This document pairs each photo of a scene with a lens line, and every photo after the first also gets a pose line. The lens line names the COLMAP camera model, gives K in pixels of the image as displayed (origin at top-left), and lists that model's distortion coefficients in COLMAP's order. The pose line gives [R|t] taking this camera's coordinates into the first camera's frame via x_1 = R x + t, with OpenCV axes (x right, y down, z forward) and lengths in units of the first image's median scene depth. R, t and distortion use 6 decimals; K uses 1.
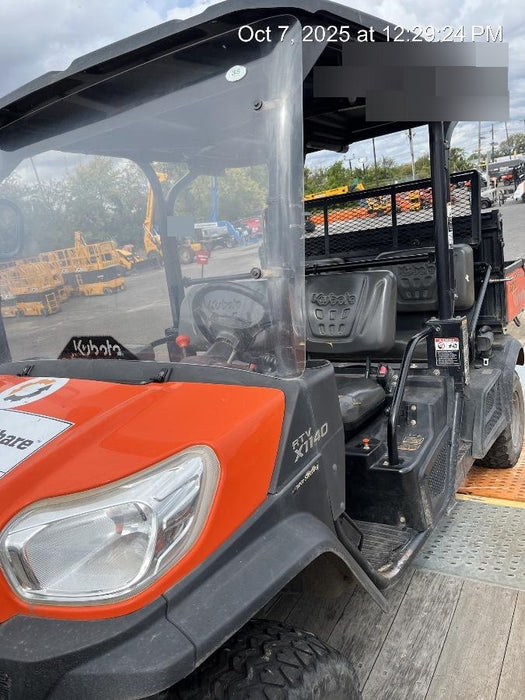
lens RADIAL K [[535.8, 0, 262.5], [0, 535.8, 350.0], [0, 0, 1]] dist [0.075627, -0.001087]
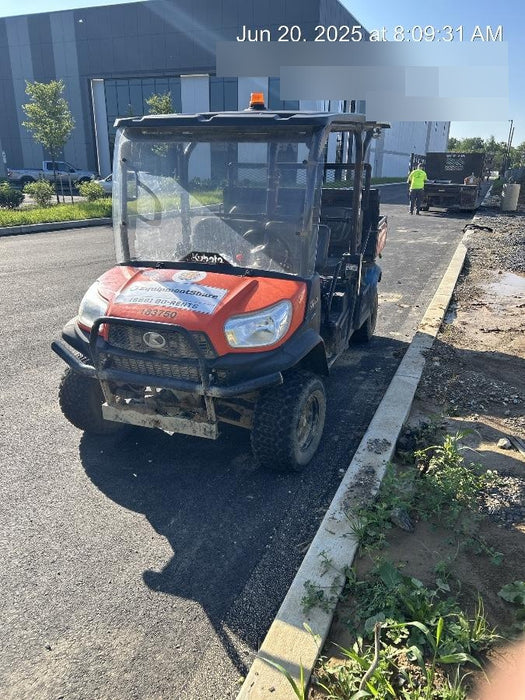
lens RADIAL K [[535.8, 0, 262.5], [0, 535.8, 350.0], [0, 0, 1]] dist [0.075627, -0.001087]
pose [[0.962251, 0.029500, 0.270561, -0.647715], [-0.075032, 0.984338, 0.159525, -0.001456], [-0.261617, -0.173804, 0.949394, -1.097130]]
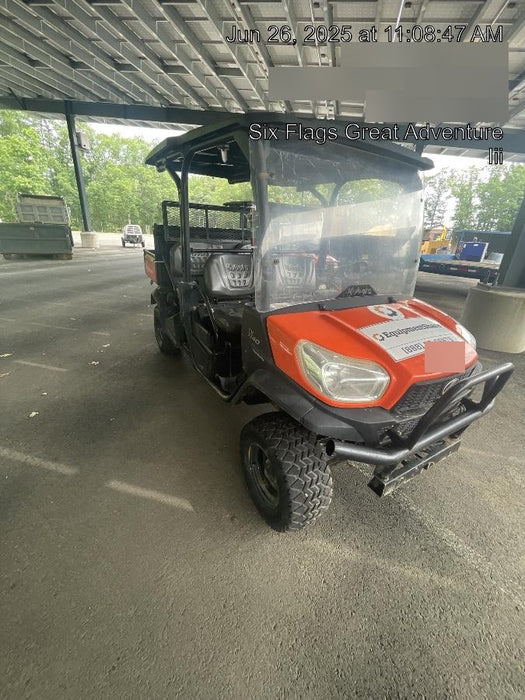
lens RADIAL K [[285.3, 0, 262.5], [0, 285.3, 350.0], [0, 0, 1]] dist [0.010322, -0.000034]
pose [[0.405457, -0.218455, 0.887627, -1.474133], [0.047605, 0.974753, 0.218152, -0.039796], [-0.912874, -0.046196, 0.405620, 0.872492]]
